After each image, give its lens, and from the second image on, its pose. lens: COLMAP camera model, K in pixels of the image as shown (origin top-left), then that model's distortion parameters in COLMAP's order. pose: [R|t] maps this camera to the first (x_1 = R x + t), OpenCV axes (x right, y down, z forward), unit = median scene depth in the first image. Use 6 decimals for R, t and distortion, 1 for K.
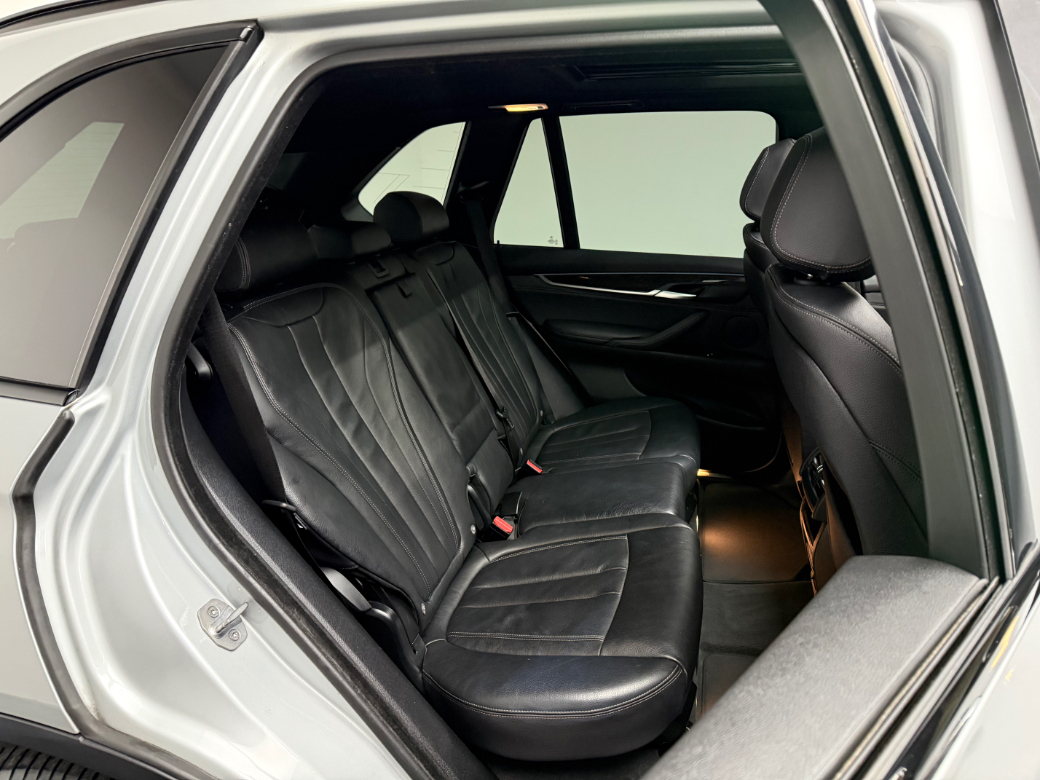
lens RADIAL K [[739.4, 0, 520.0], [0, 739.4, 390.0], [0, 0, 1]] dist [0.051736, -0.003896]
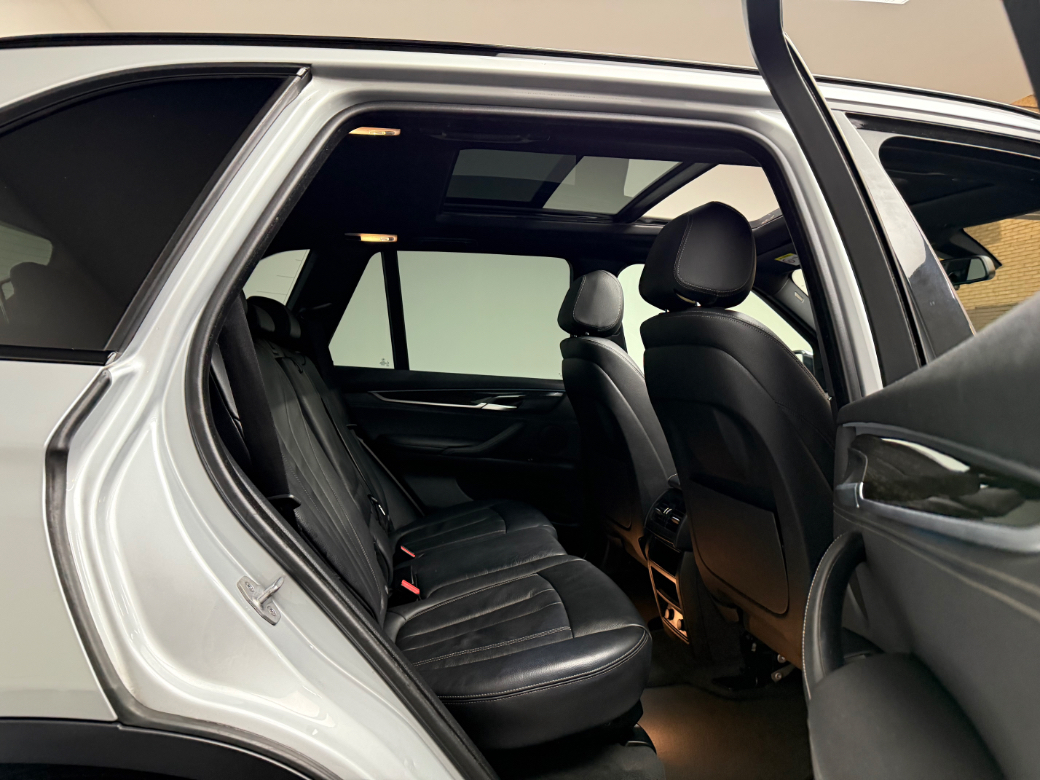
lens RADIAL K [[751.5, 0, 507.0], [0, 751.5, 392.6], [0, 0, 1]] dist [0.074870, -0.119236]
pose [[0.916120, 0.020285, 0.400392, -0.360442], [0.101836, 0.954187, -0.281349, 0.262799], [-0.387756, 0.298524, 0.872083, -0.025879]]
